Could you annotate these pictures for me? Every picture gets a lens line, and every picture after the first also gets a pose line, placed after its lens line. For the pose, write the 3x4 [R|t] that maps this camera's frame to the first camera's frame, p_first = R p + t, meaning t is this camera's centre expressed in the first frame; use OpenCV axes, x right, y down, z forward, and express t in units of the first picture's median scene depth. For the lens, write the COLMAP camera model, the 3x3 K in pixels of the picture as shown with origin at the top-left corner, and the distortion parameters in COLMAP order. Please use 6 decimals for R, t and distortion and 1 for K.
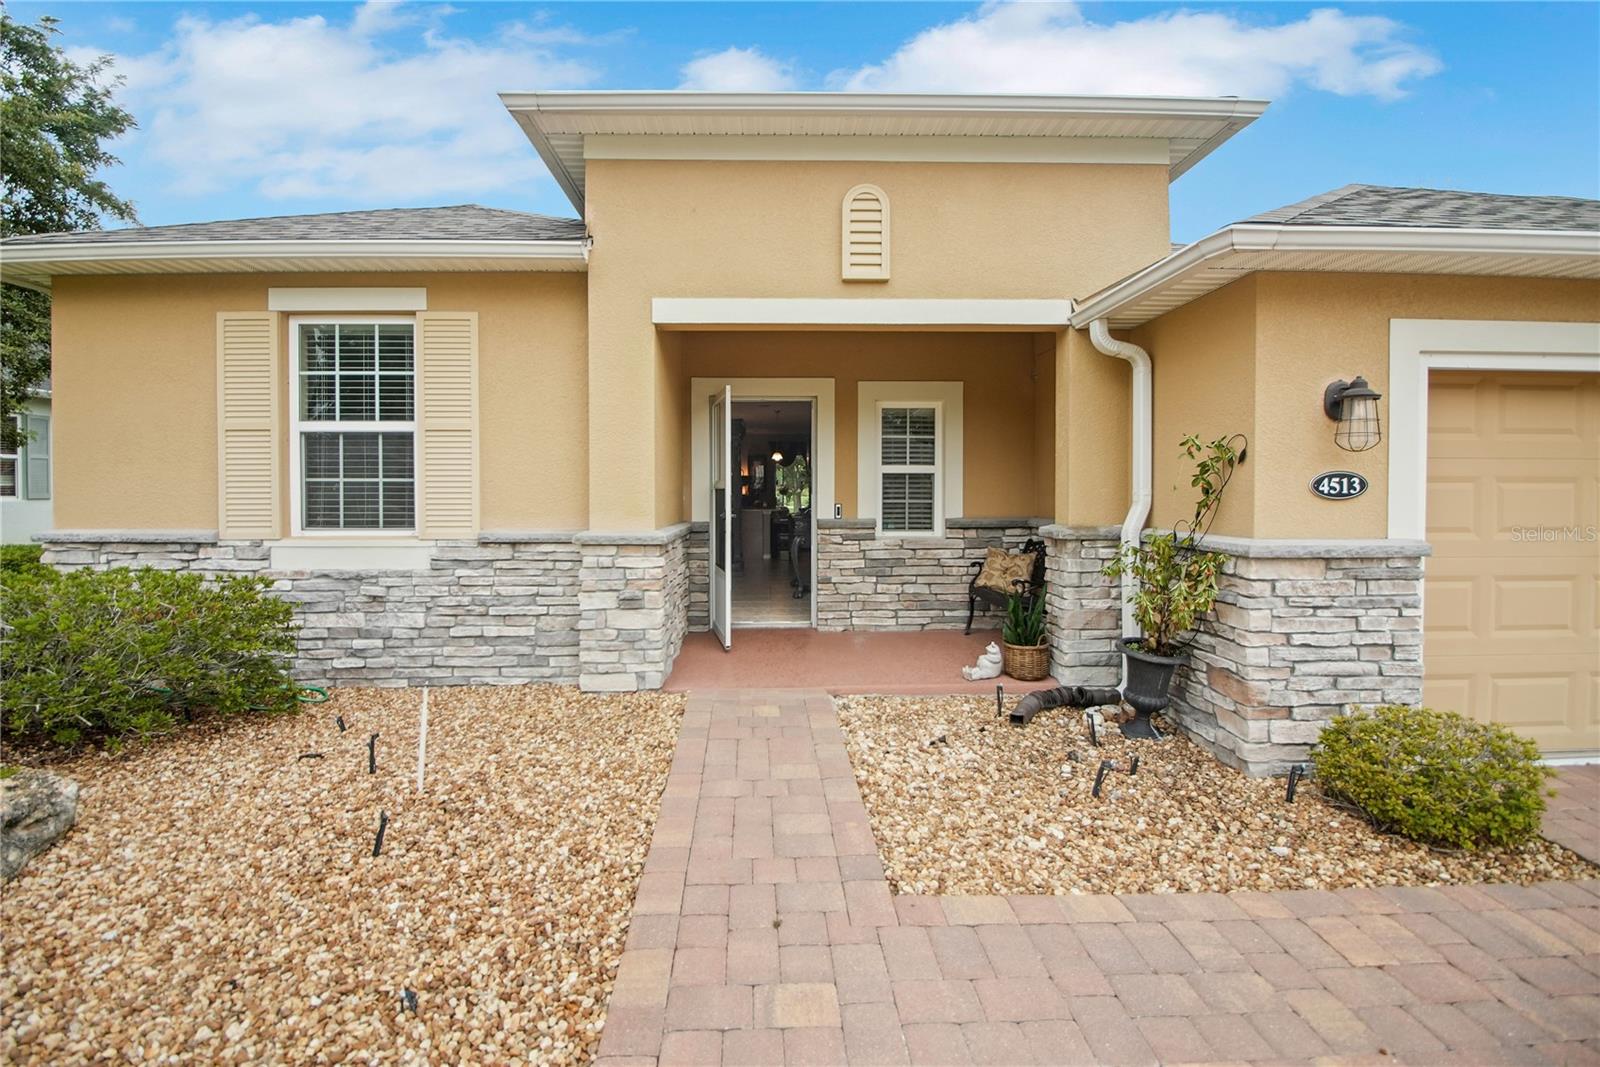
lens RADIAL K [[730.8, 0, 806.4], [0, 730.8, 520.4], [0, 0, 1]] dist [-0.003406, -0.000222]
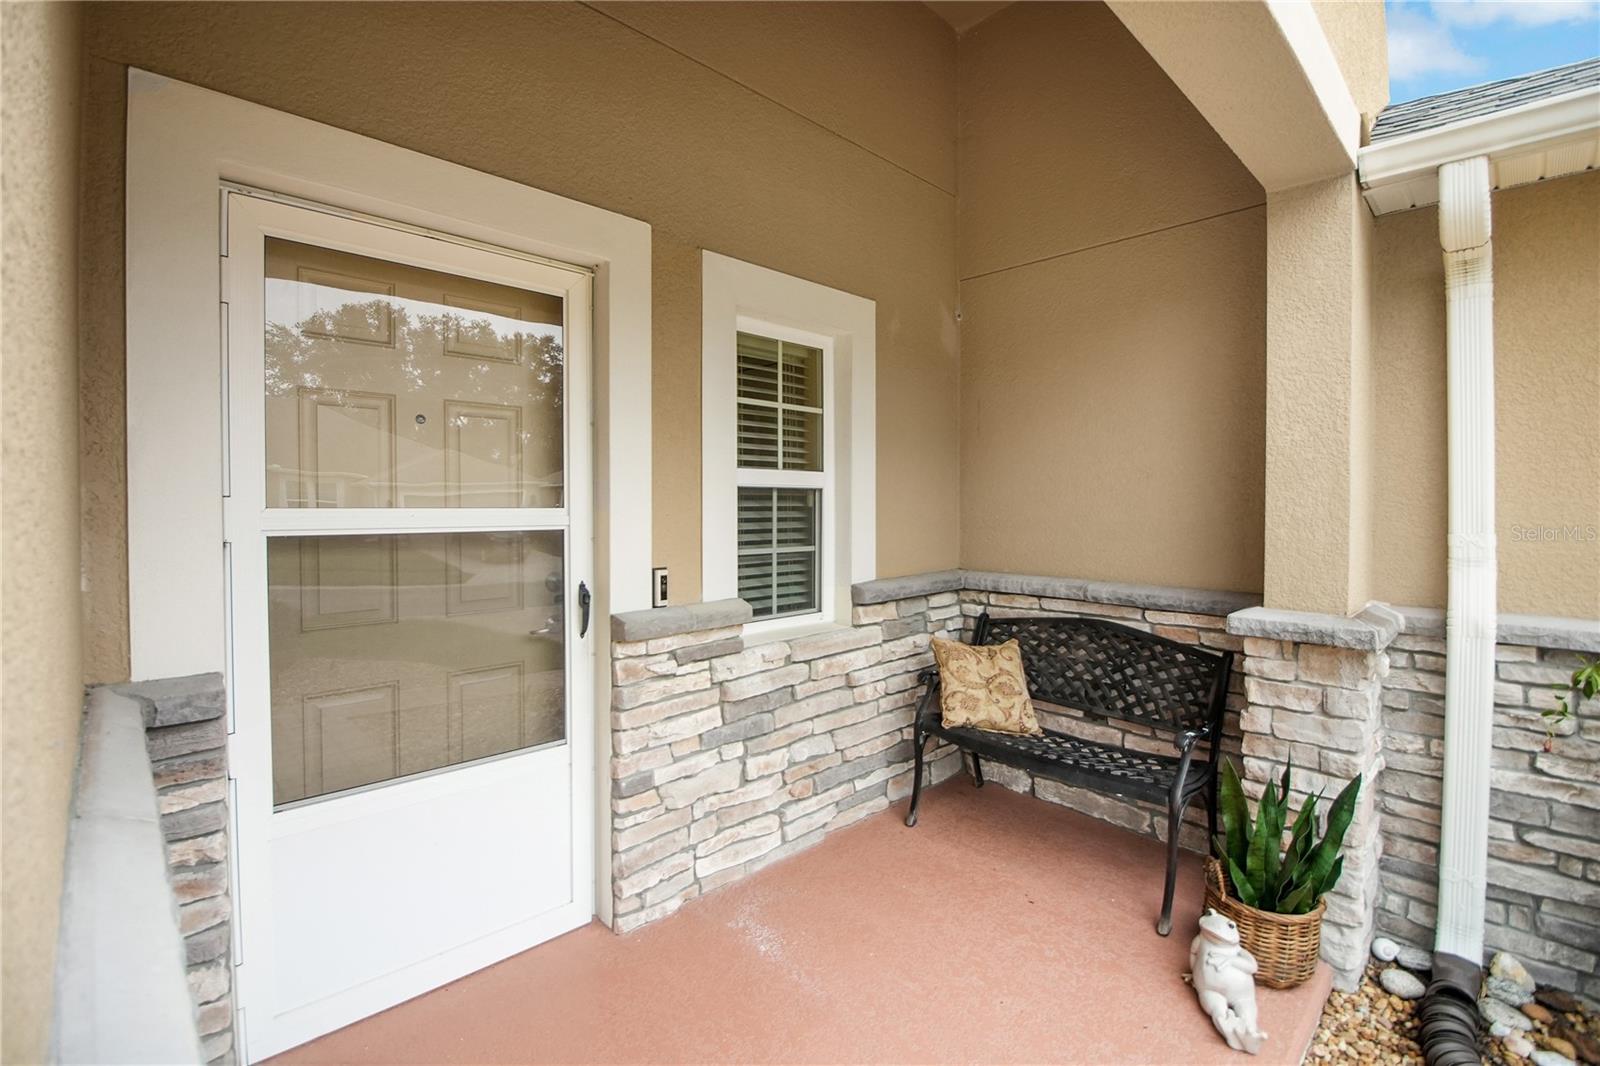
lens RADIAL K [[730.8, 0, 795.4], [0, 730.8, 523.8], [0, 0, 1]] dist [-0.003406, -0.000222]
pose [[0.726317, -0.021609, 0.687020, -0.159991], [0.020258, 0.999744, 0.010027, -0.047607], [-0.687061, 0.006635, 0.726570, 0.682711]]
